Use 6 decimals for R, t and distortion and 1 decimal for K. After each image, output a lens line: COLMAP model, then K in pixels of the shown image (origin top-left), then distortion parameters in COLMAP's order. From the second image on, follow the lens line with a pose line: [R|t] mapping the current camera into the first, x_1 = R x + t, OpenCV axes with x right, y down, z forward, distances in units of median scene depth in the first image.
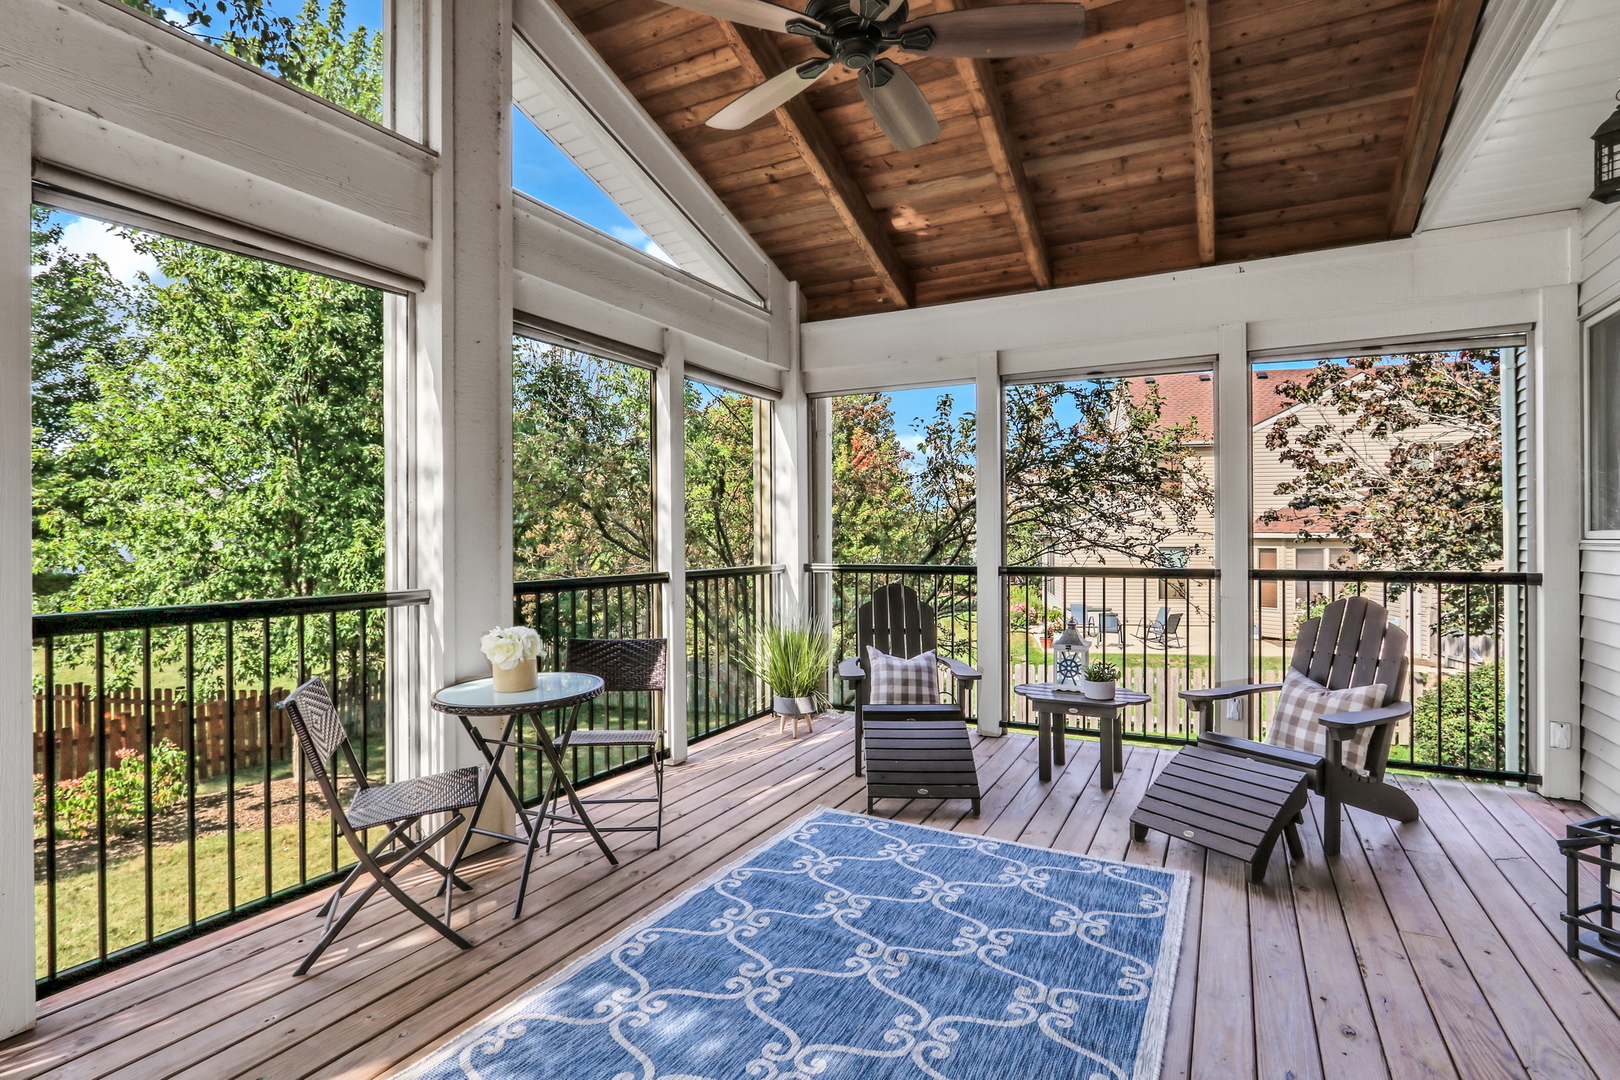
lens RADIAL K [[796.4, 0, 788.5], [0, 796.4, 534.9], [0, 0, 1]] dist [-0.015171, 0.000446]
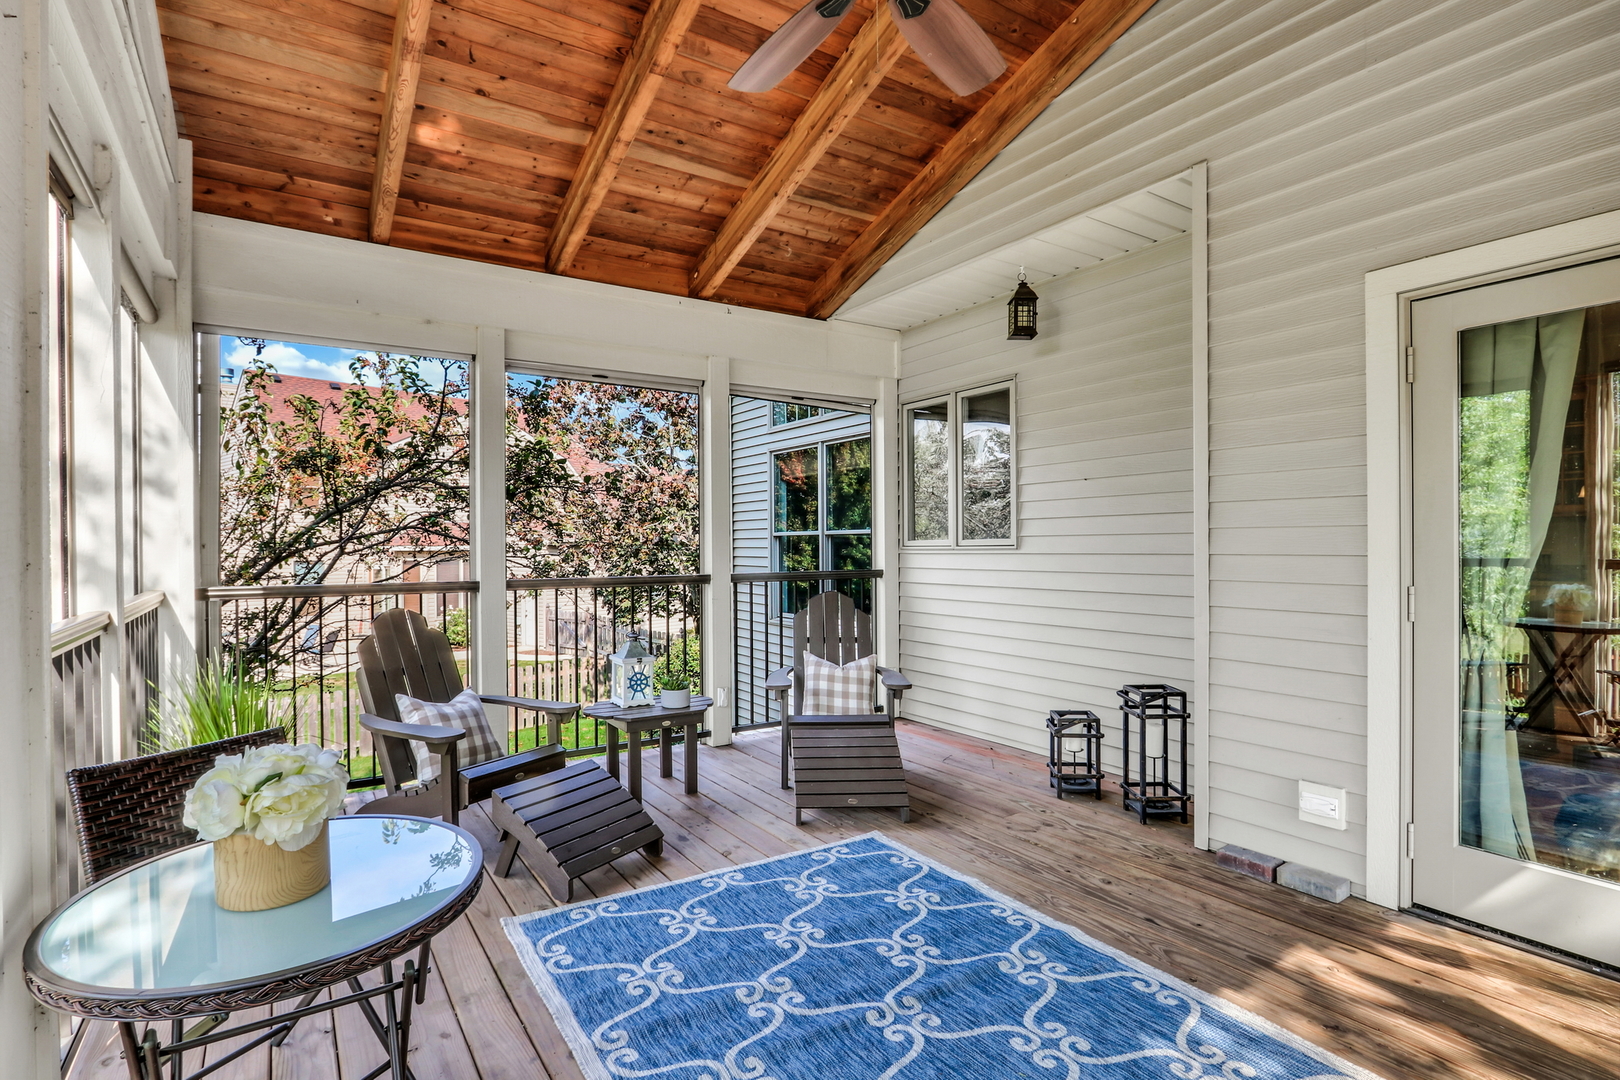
lens RADIAL K [[796.4, 0, 775.8], [0, 796.4, 550.6], [0, 0, 1]] dist [-0.015171, 0.000446]
pose [[0.489939, -0.004730, 0.871744, -0.556311], [0.001367, 0.999988, 0.004657, 0.006142], [-0.871755, -0.001090, 0.489940, 0.526811]]
